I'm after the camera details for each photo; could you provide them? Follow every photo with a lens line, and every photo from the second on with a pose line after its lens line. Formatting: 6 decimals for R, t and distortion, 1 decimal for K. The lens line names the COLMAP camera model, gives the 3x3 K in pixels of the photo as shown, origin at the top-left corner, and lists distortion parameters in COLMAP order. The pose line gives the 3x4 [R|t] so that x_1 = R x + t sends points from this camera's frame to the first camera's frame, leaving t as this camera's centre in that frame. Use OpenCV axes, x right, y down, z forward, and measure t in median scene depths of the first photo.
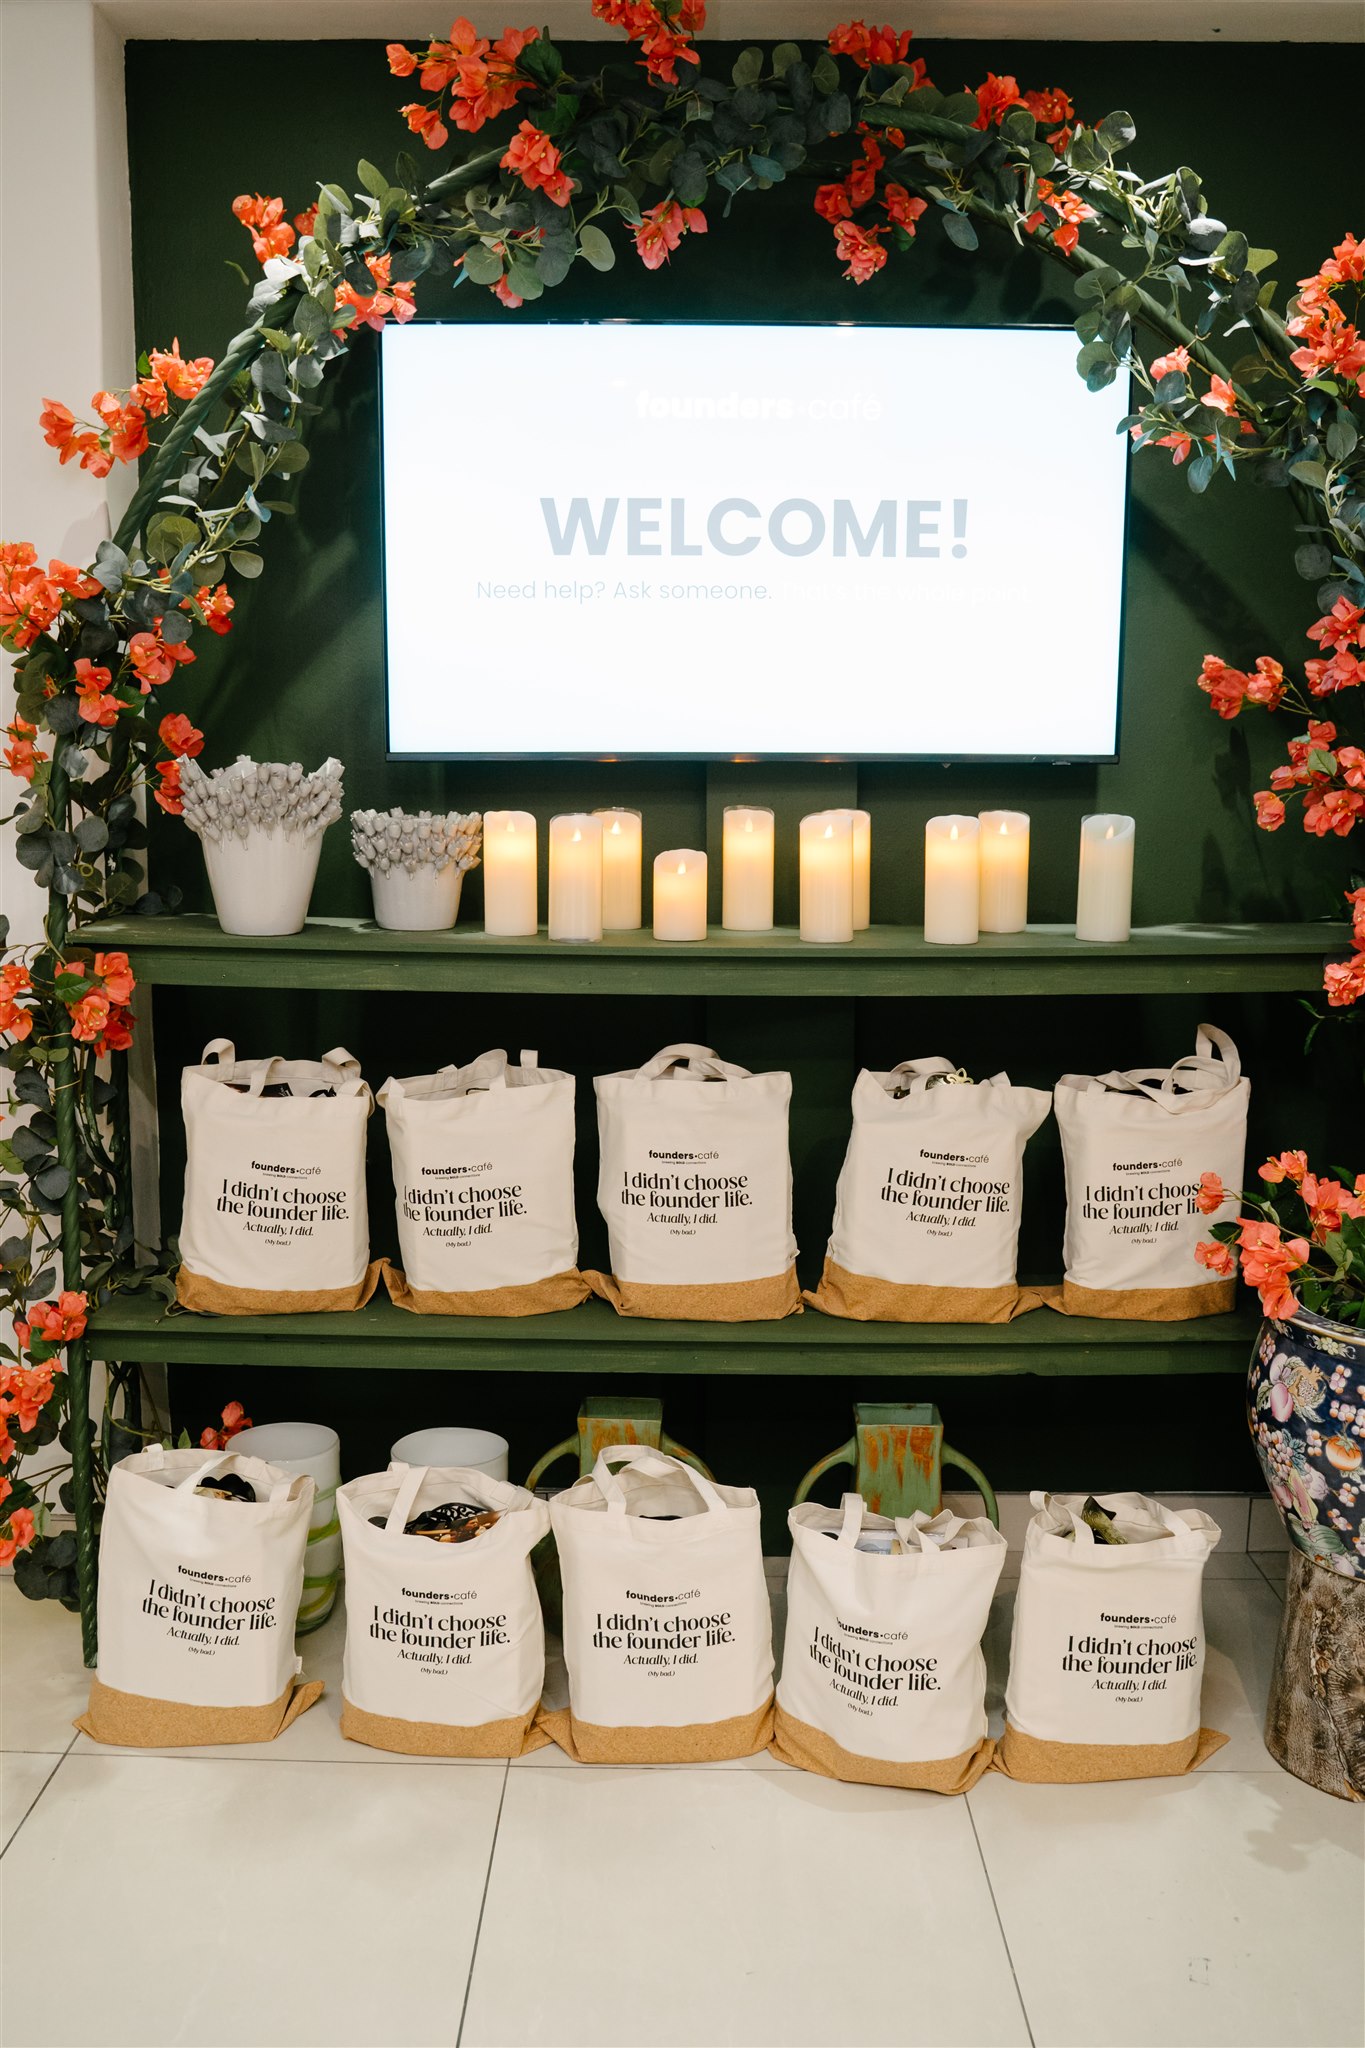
lens RADIAL K [[1873.4, 0, 681.0], [0, 1873.4, 1076.7], [0, 0, 1]] dist [-0.124732, 0.107480]
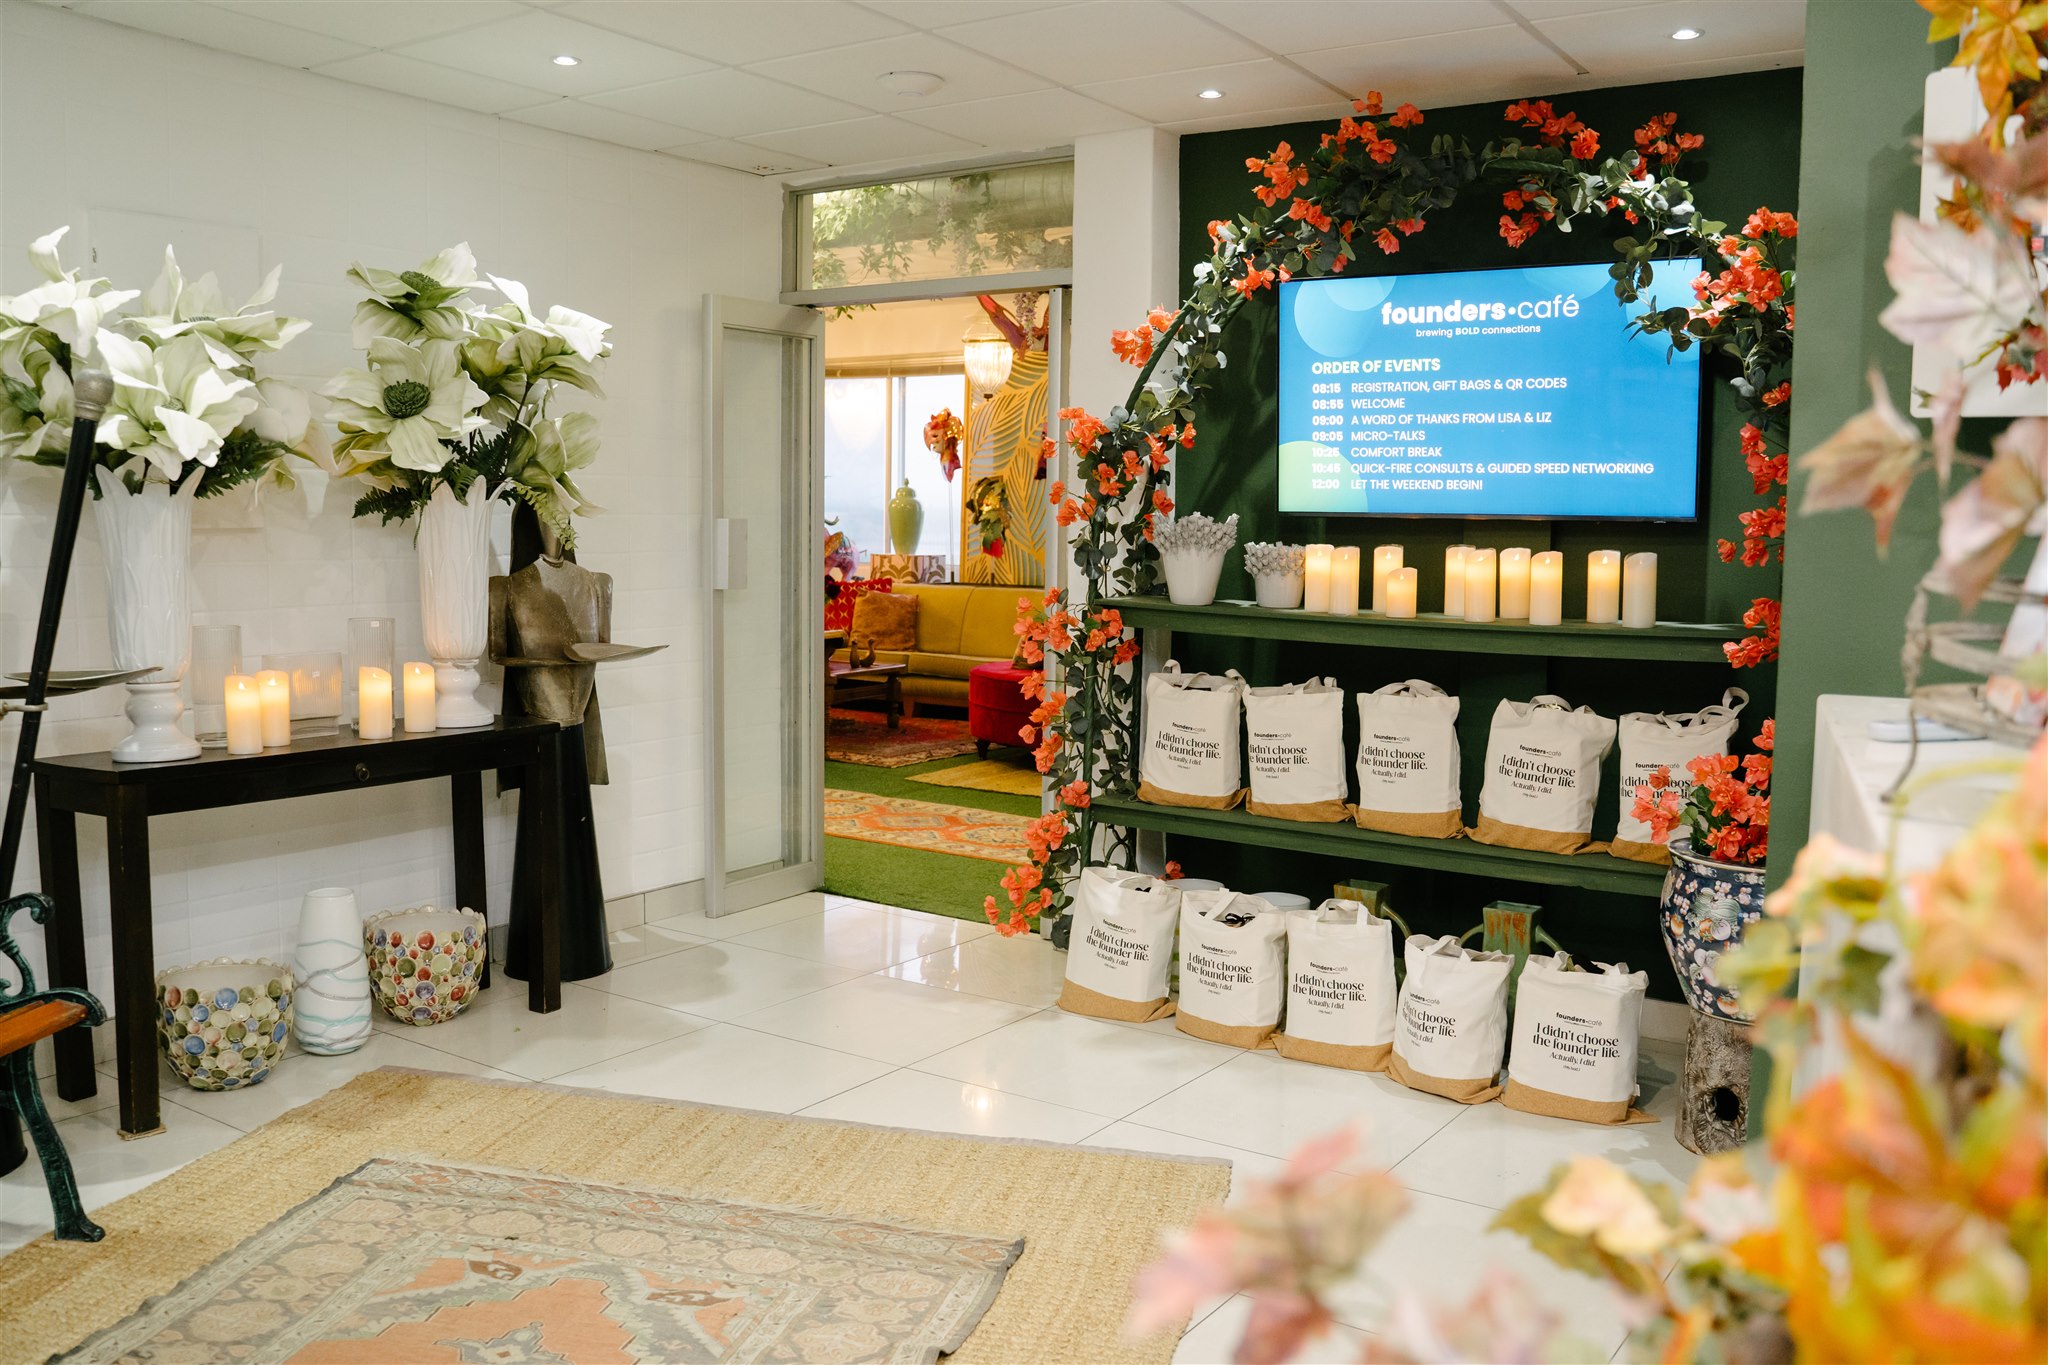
lens RADIAL K [[1873.4, 0, 1023.8], [0, 1873.4, 682.1], [0, 0, 1]] dist [-0.124732, 0.107480]
pose [[0.827466, 0.058368, -0.558475, 0.696502], [-0.100946, 0.993842, -0.045698, 0.105159], [0.552368, 0.094189, 0.828262, -0.664622]]
